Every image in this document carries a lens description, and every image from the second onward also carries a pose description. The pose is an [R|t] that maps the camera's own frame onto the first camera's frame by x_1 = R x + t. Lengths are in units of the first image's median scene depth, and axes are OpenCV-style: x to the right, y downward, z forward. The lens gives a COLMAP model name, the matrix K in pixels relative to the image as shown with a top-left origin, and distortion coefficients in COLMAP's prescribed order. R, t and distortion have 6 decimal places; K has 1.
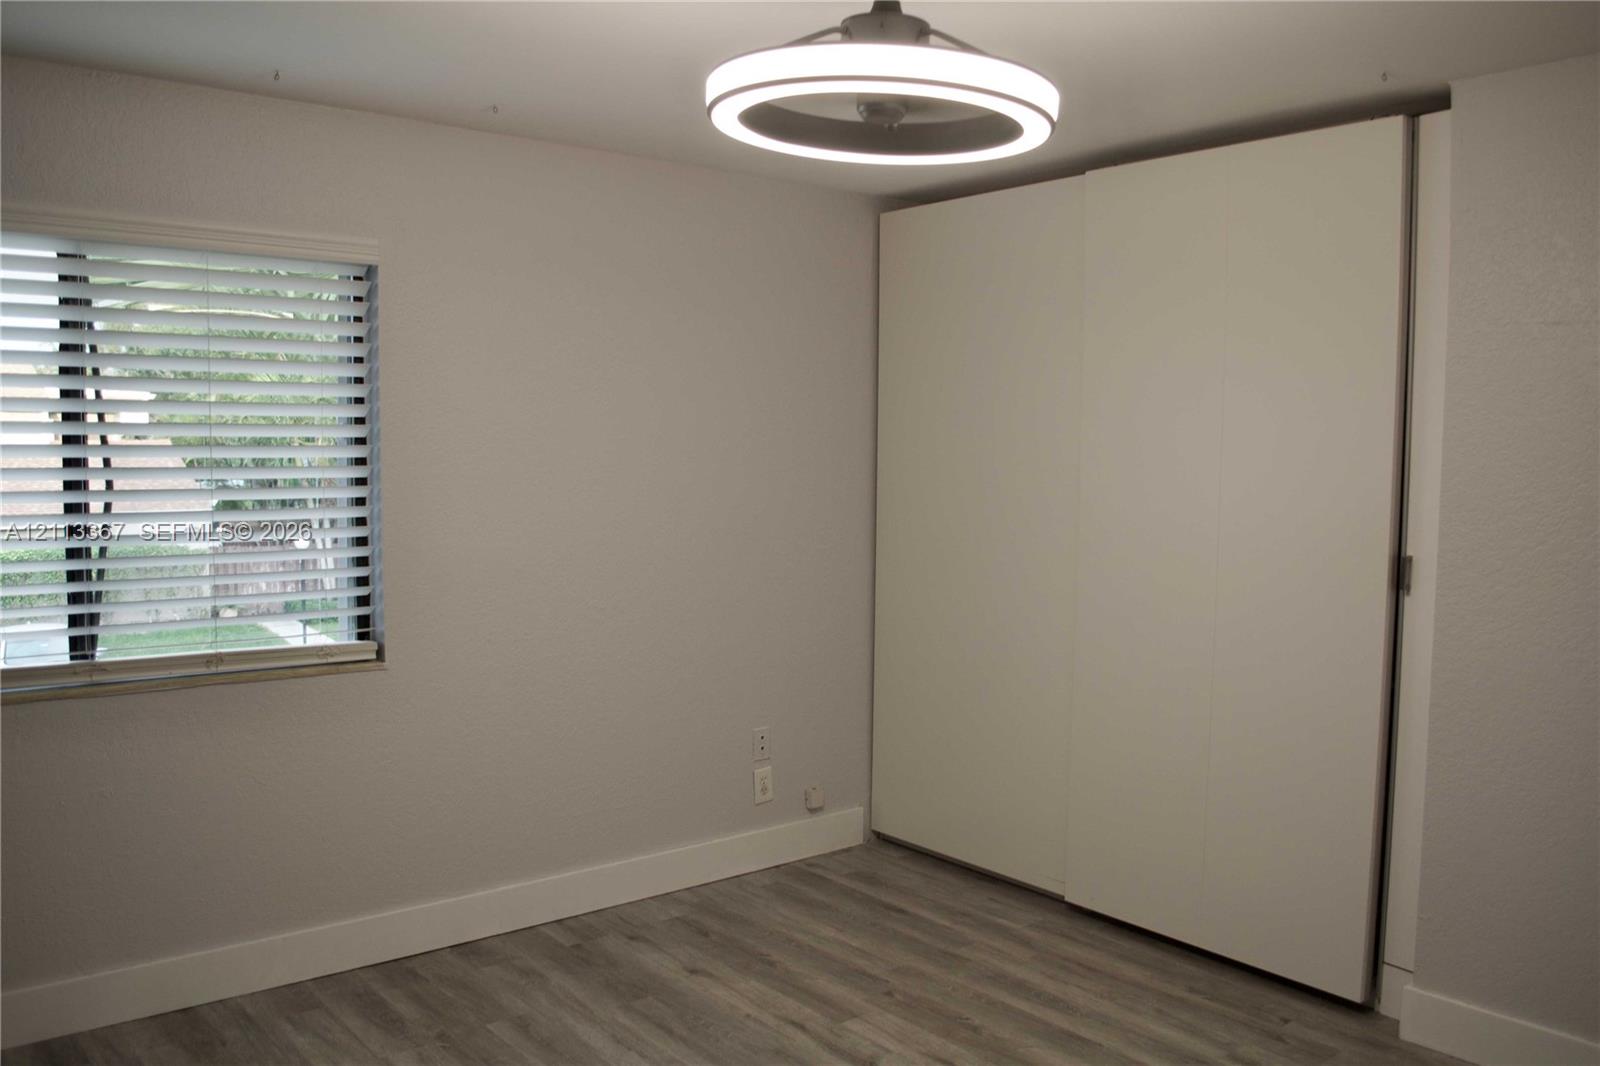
lens RADIAL K [[1272.4, 0, 800.0], [0, 1272.4, 533.0], [0, 0, 1]] dist [-0.072187, 0.001024]
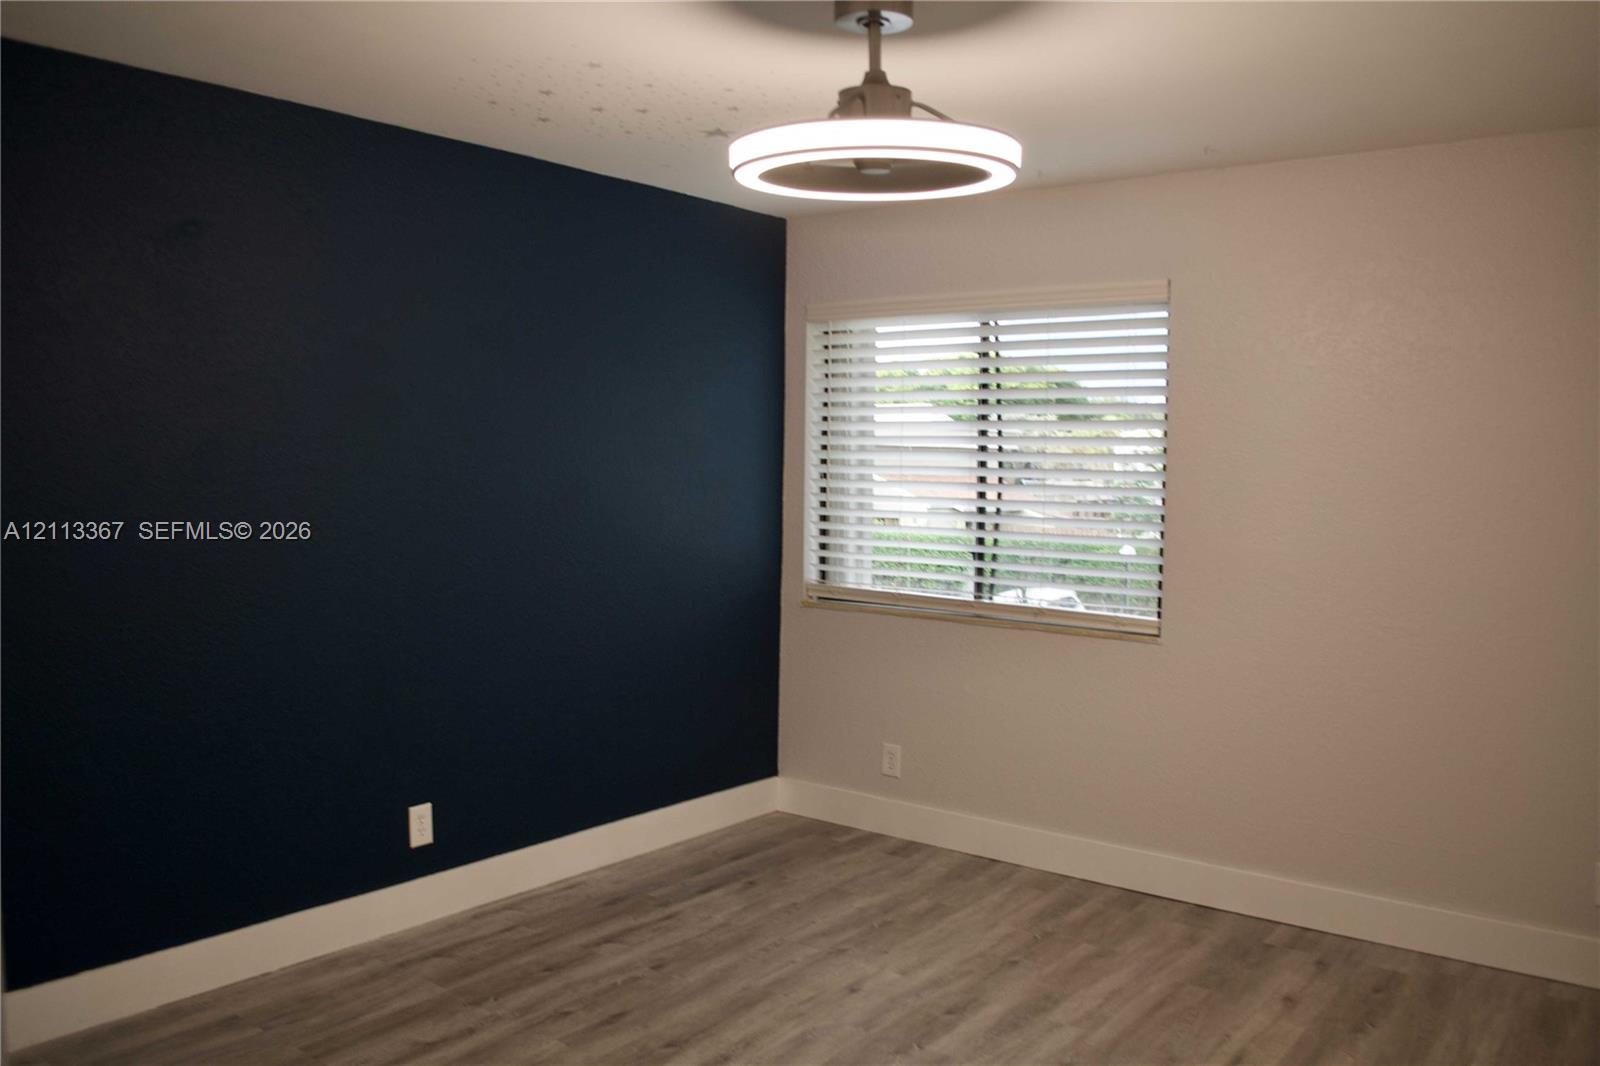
lens RADIAL K [[1272.4, 0, 800.0], [0, 1272.4, 533.0], [0, 0, 1]] dist [-0.072187, 0.001024]
pose [[0.237496, 0.056215, -0.969761, 0.774460], [-0.077452, 0.996242, 0.038782, -0.016121], [0.968296, 0.065899, 0.240957, 0.410596]]
